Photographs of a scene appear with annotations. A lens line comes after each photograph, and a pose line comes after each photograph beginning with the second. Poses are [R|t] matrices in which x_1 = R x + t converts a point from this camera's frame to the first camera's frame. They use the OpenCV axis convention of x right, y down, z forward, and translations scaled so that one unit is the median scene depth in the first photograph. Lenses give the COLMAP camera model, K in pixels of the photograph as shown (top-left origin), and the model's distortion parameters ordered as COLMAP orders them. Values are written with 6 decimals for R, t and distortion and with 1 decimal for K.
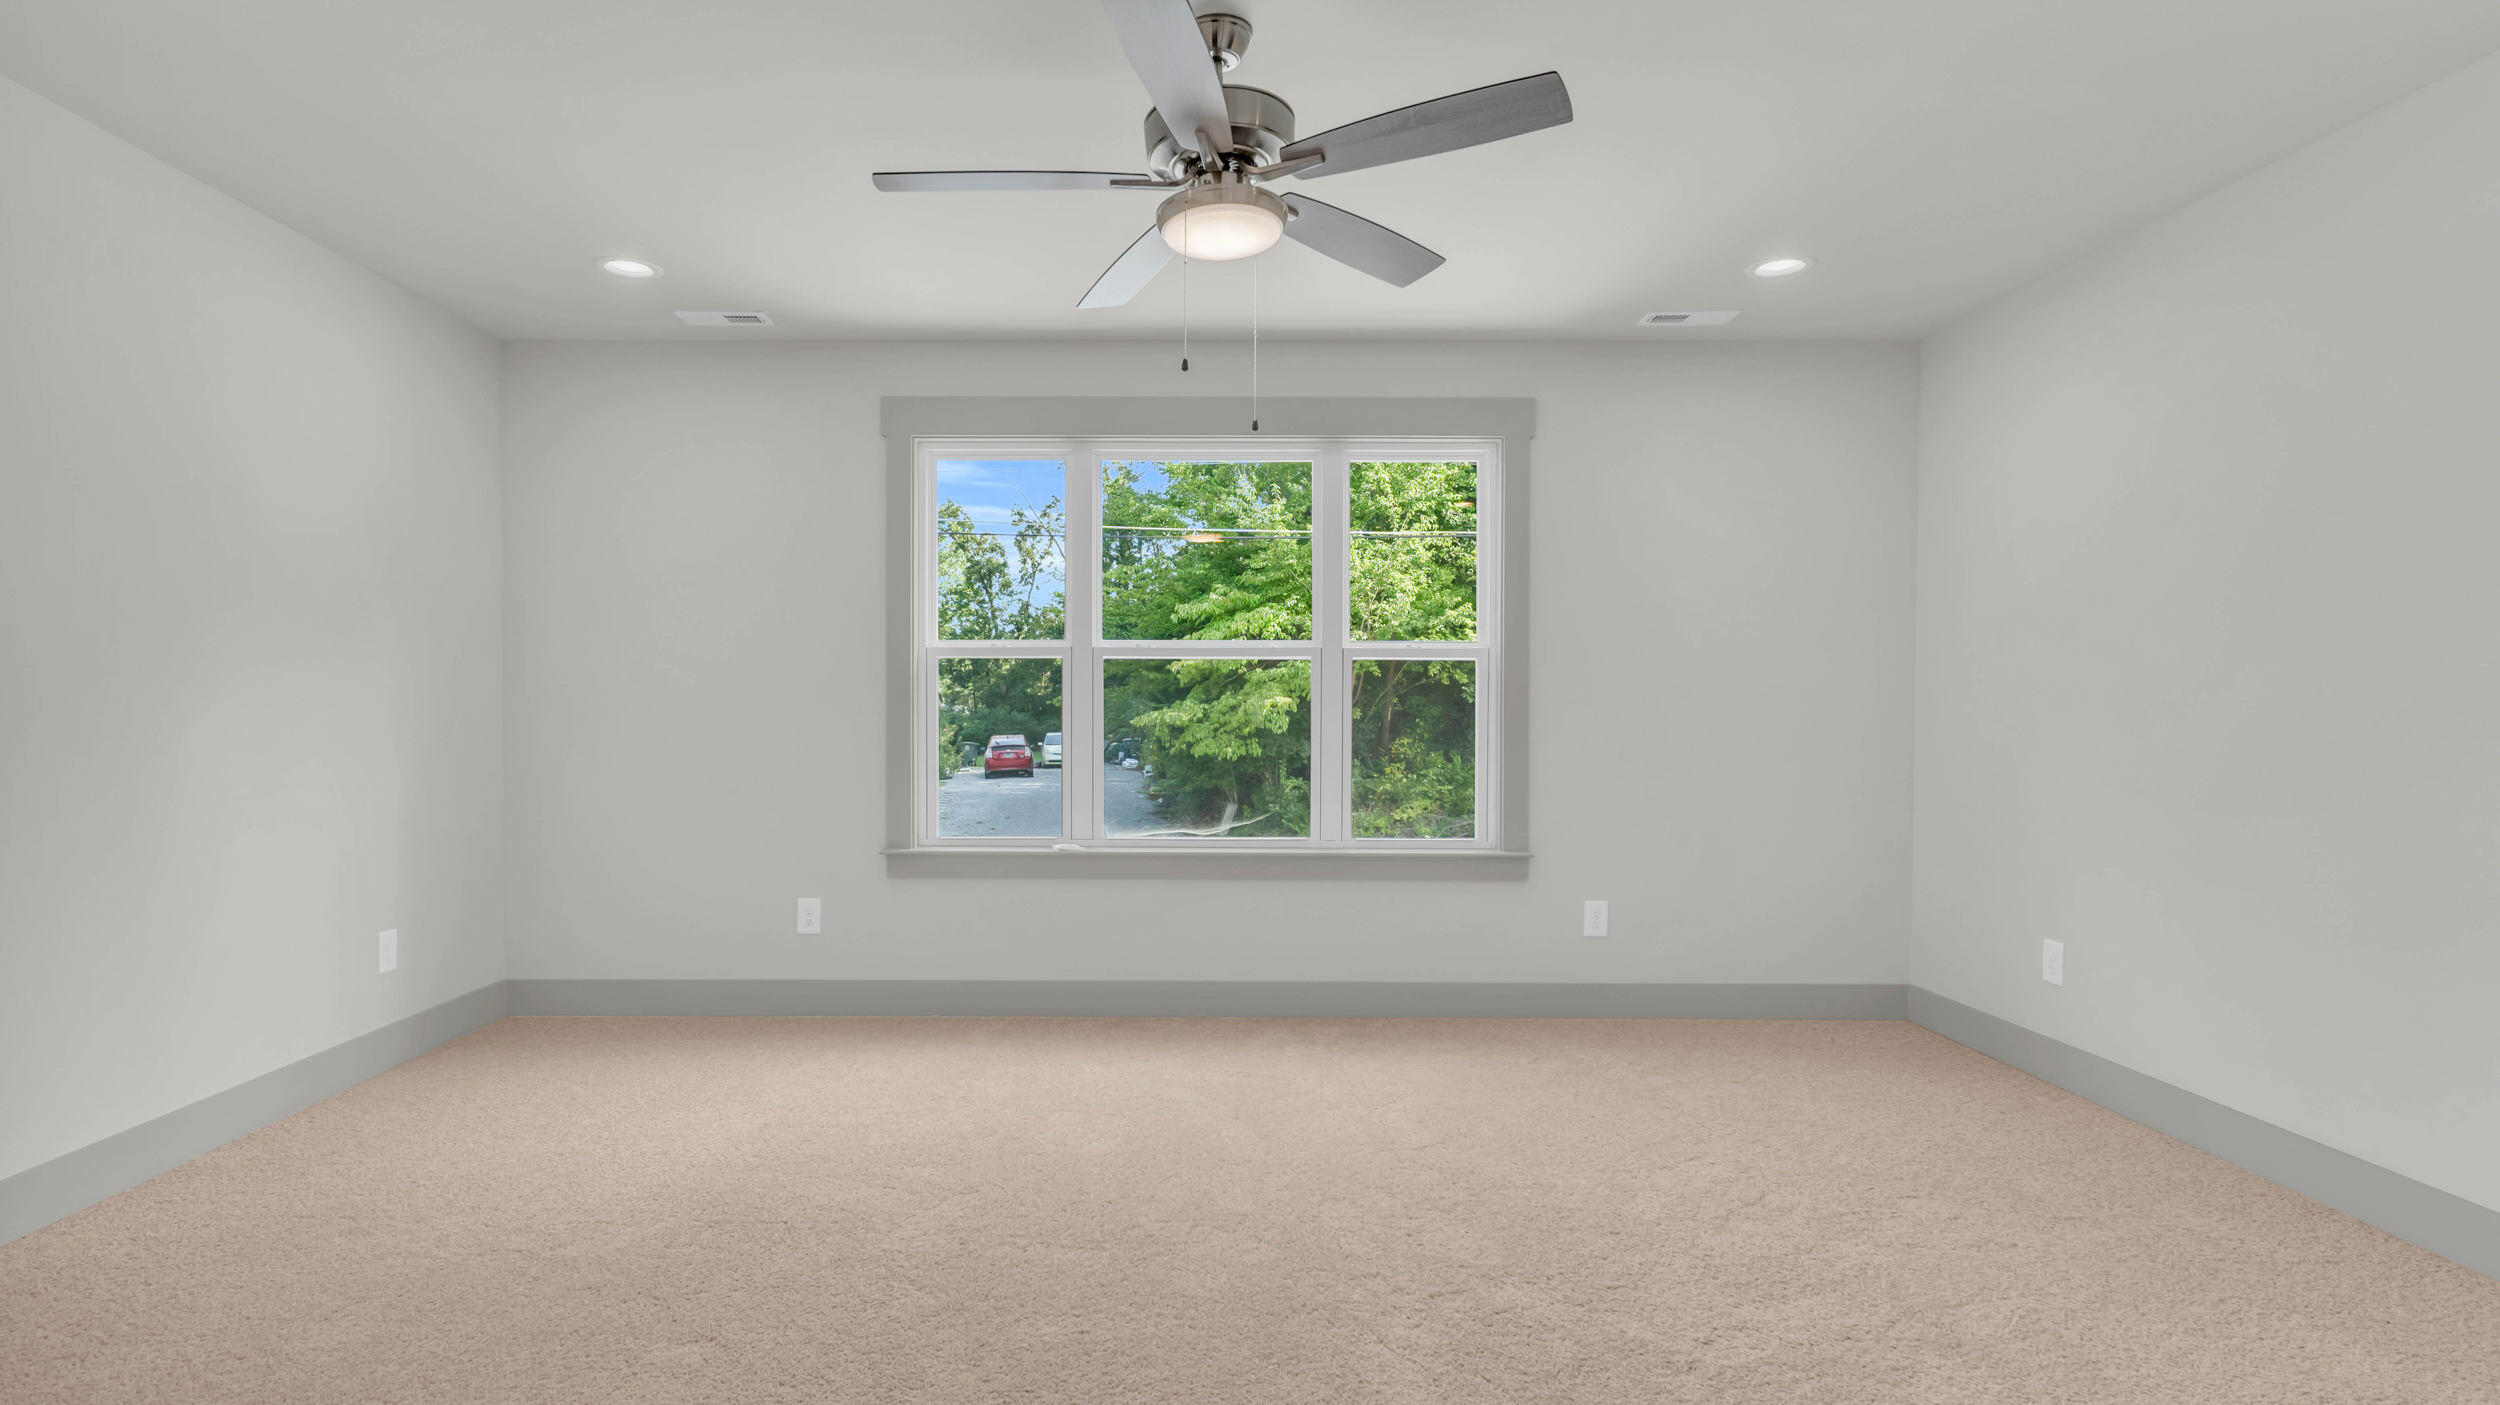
lens RADIAL K [[7059.0, 0, 1246.7], [0, 7059.0, 691.6], [0, 0, 1]] dist [0.610608, 0.000000]
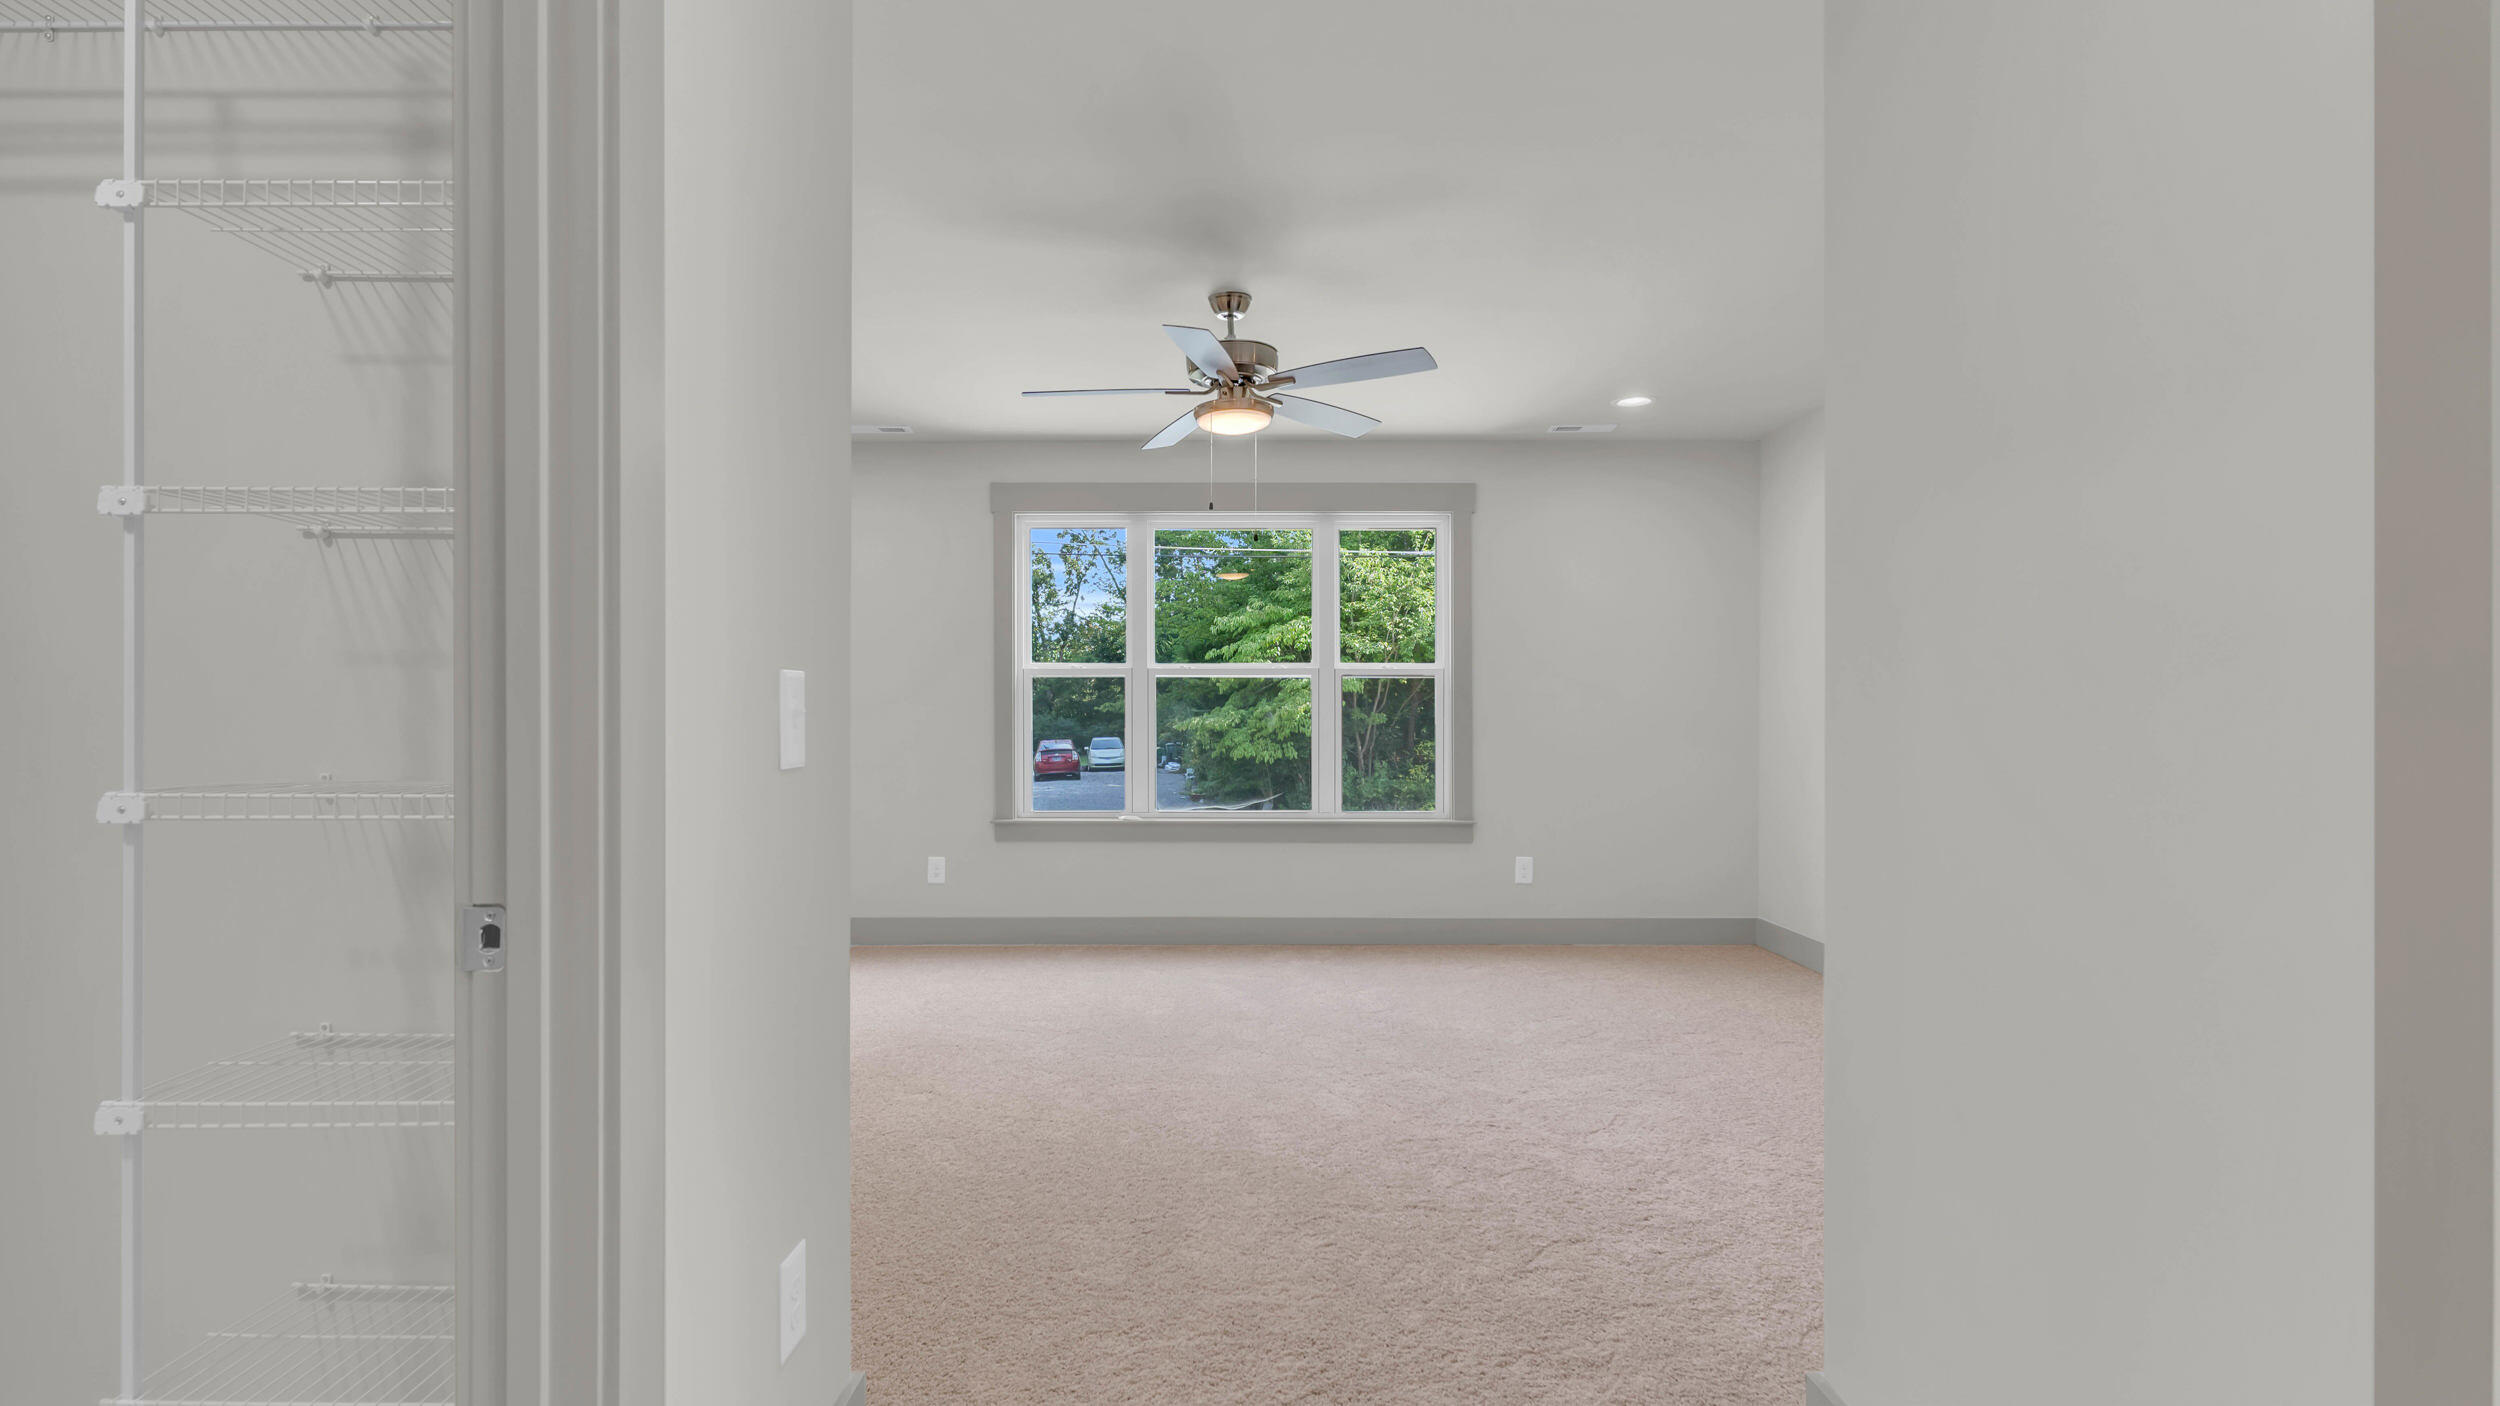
lens RADIAL K [[7059.0, 0, 1253.1], [0, 7059.0, 709.9], [0, 0, 1]] dist [0.610608, 0.000000]
pose [[0.999982, -0.003415, -0.004960, 0.004733], [0.003424, 0.999993, 0.001788, -0.000823], [0.004954, -0.001805, 0.999986, -0.335104]]
